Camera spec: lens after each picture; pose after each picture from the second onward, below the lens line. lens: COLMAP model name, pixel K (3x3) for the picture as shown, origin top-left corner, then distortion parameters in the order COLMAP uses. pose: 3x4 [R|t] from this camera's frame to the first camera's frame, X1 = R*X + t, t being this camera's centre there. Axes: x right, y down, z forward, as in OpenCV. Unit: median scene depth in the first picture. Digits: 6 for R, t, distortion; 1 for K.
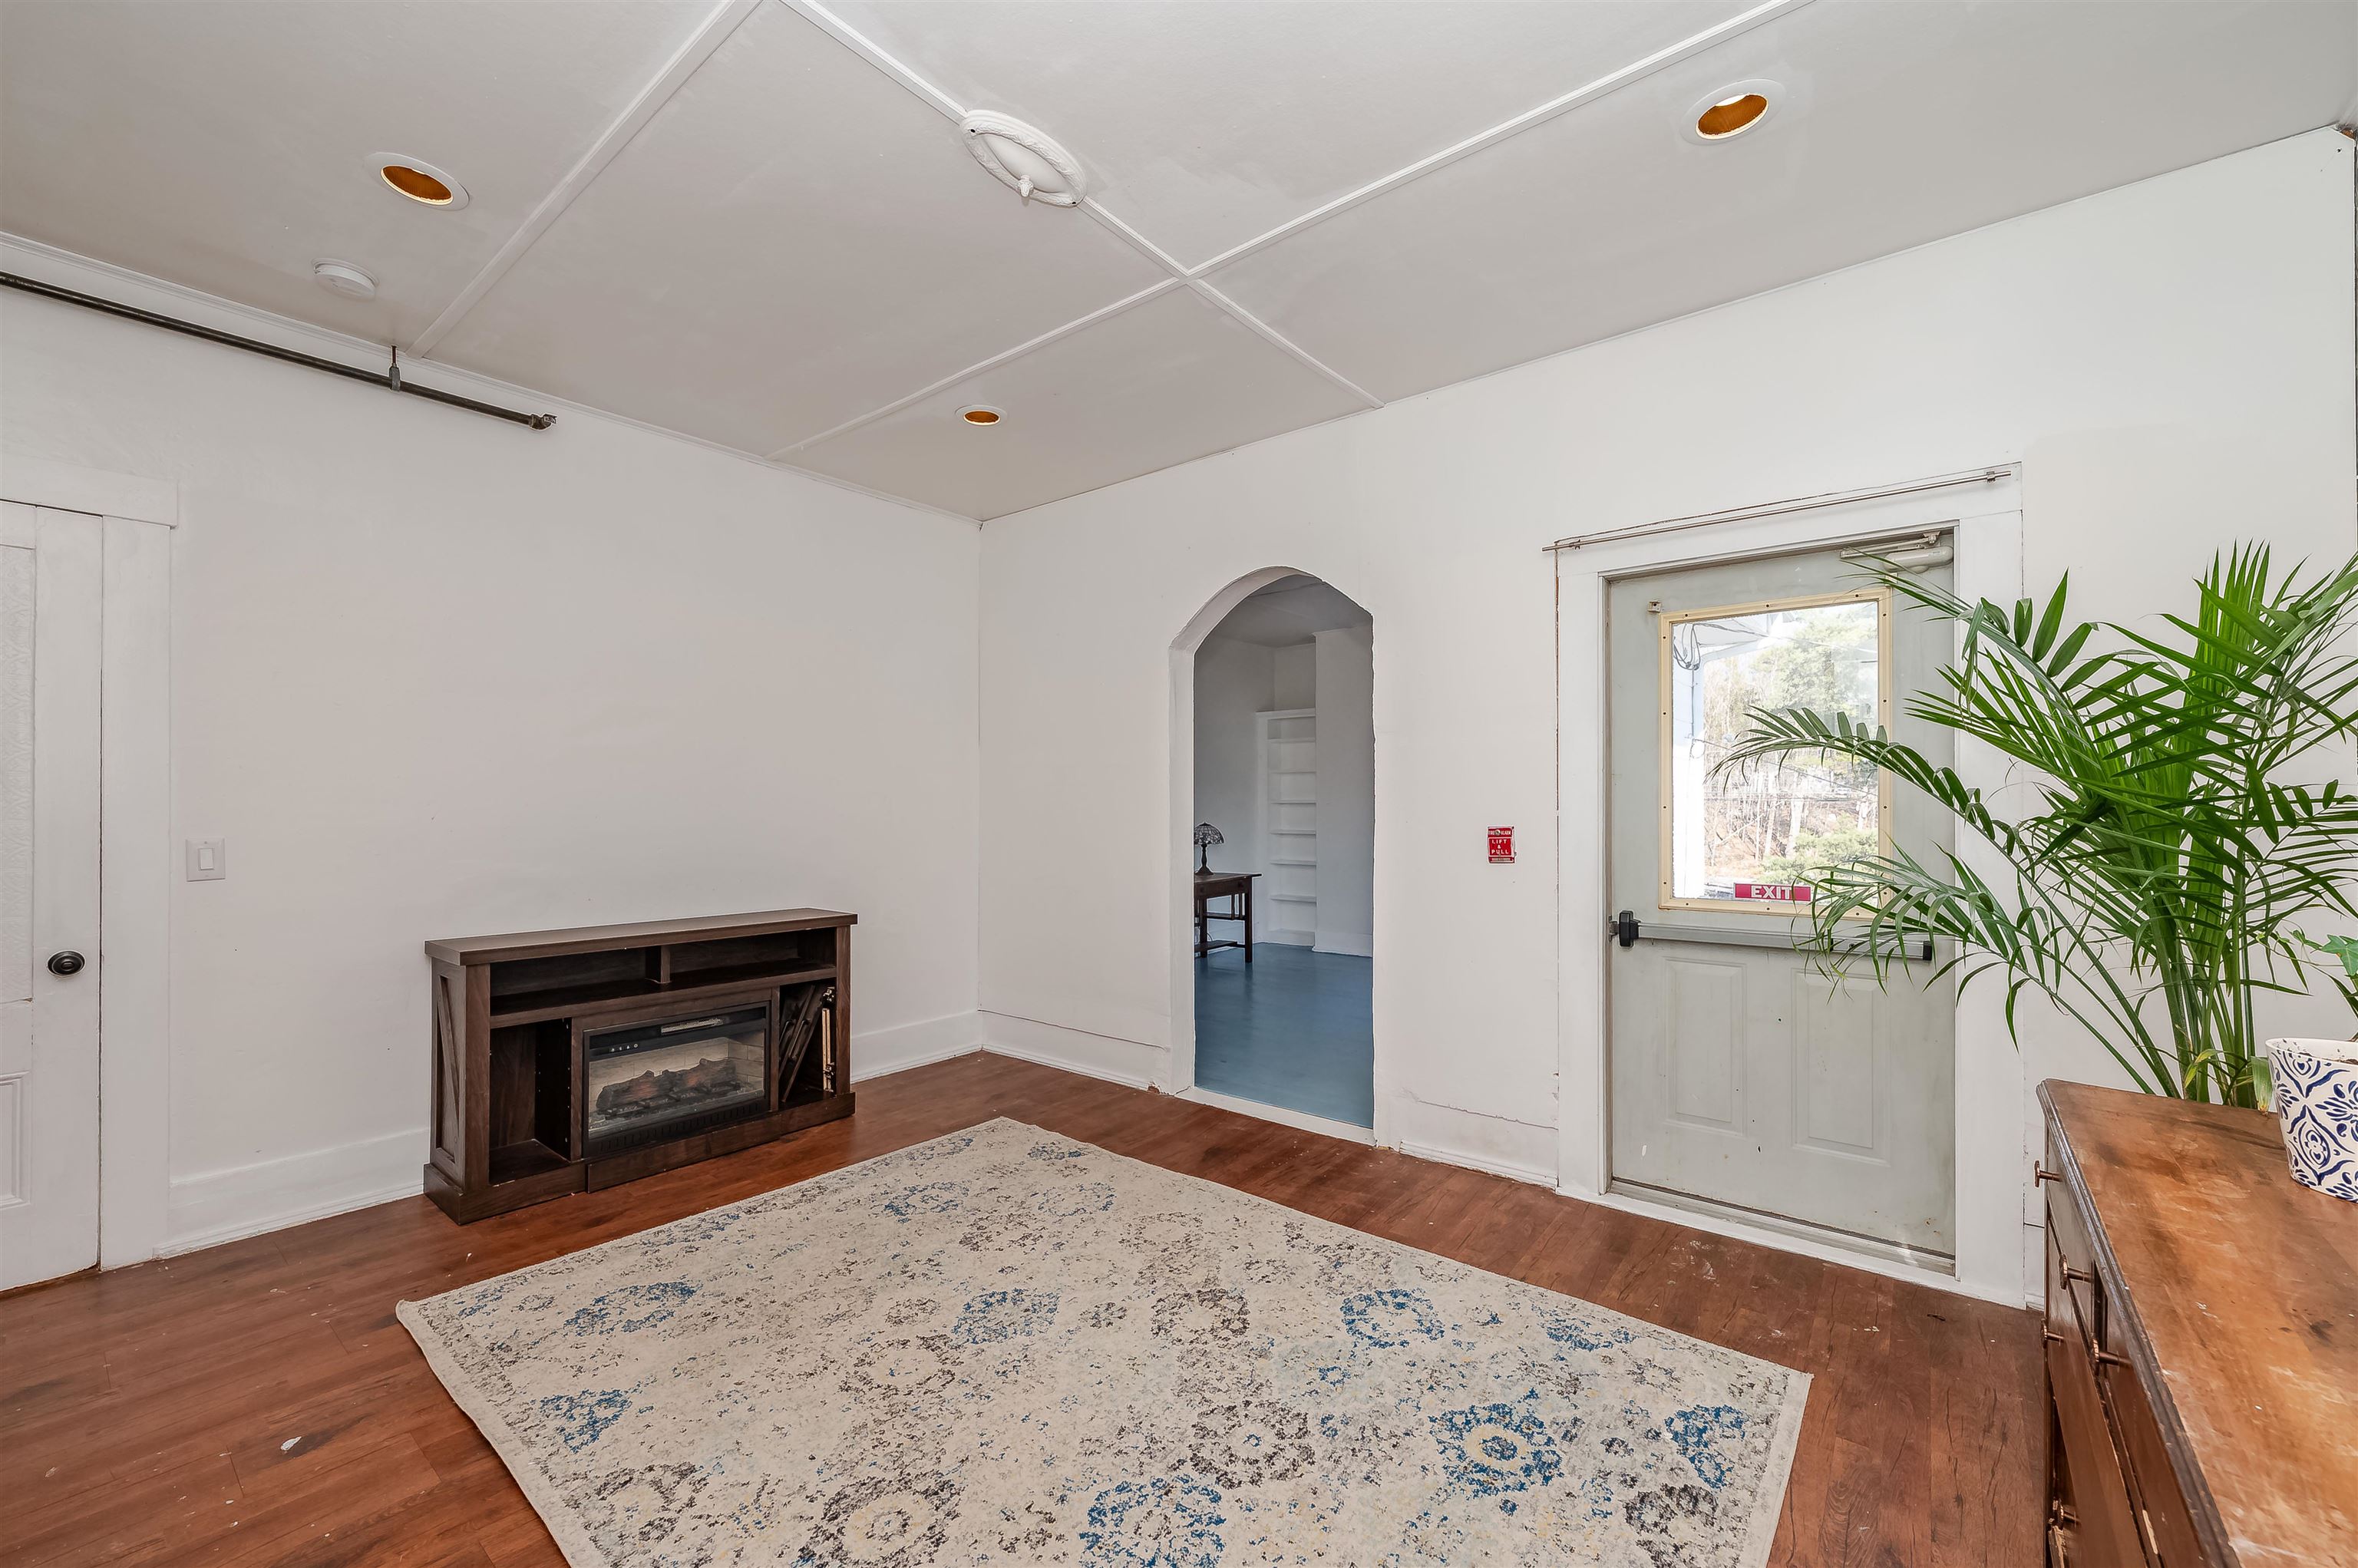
lens RADIAL K [[941.0, 0, 1182.8], [0, 941.0, 804.0], [0, 0, 1]] dist [0.000908, -0.000009]
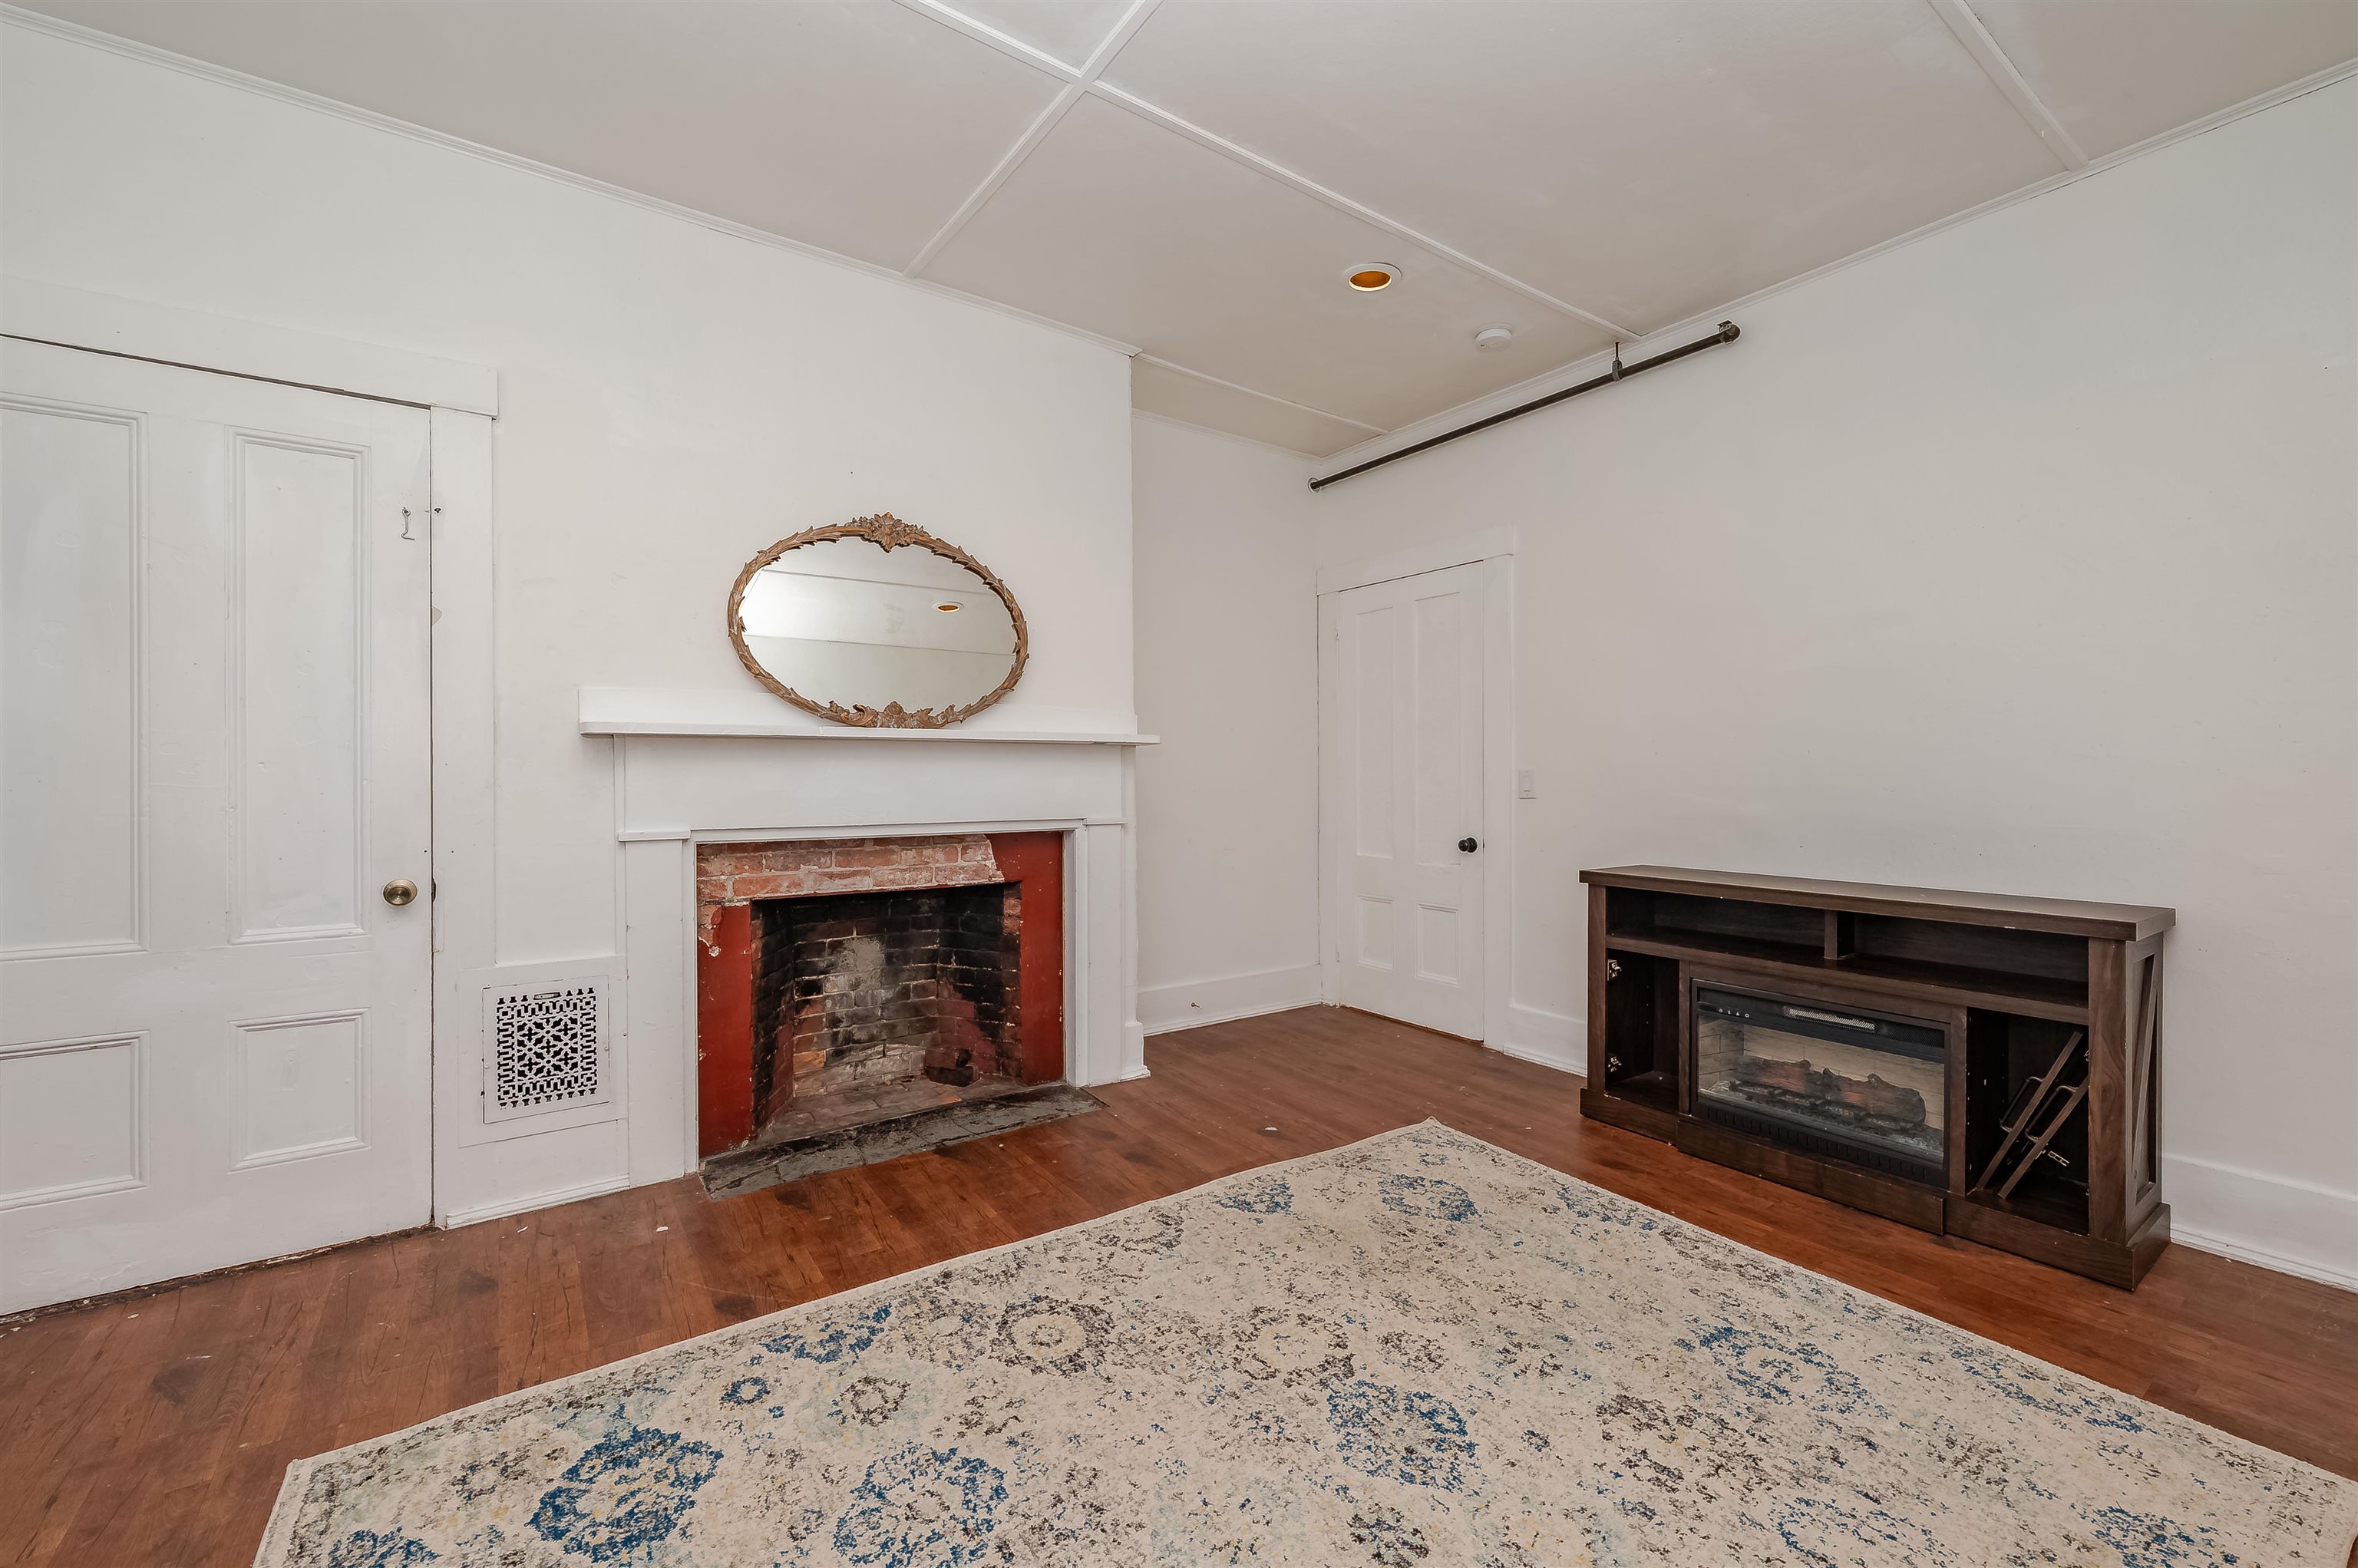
lens RADIAL K [[941.0, 0, 1178.9], [0, 941.0, 769.3], [0, 0, 1]] dist [0.000908, -0.000009]
pose [[-0.267767, -0.004192, -0.963475, 0.436051], [0.002288, 0.999985, -0.004987, 0.041526], [0.963481, -0.003540, -0.267753, 0.836974]]
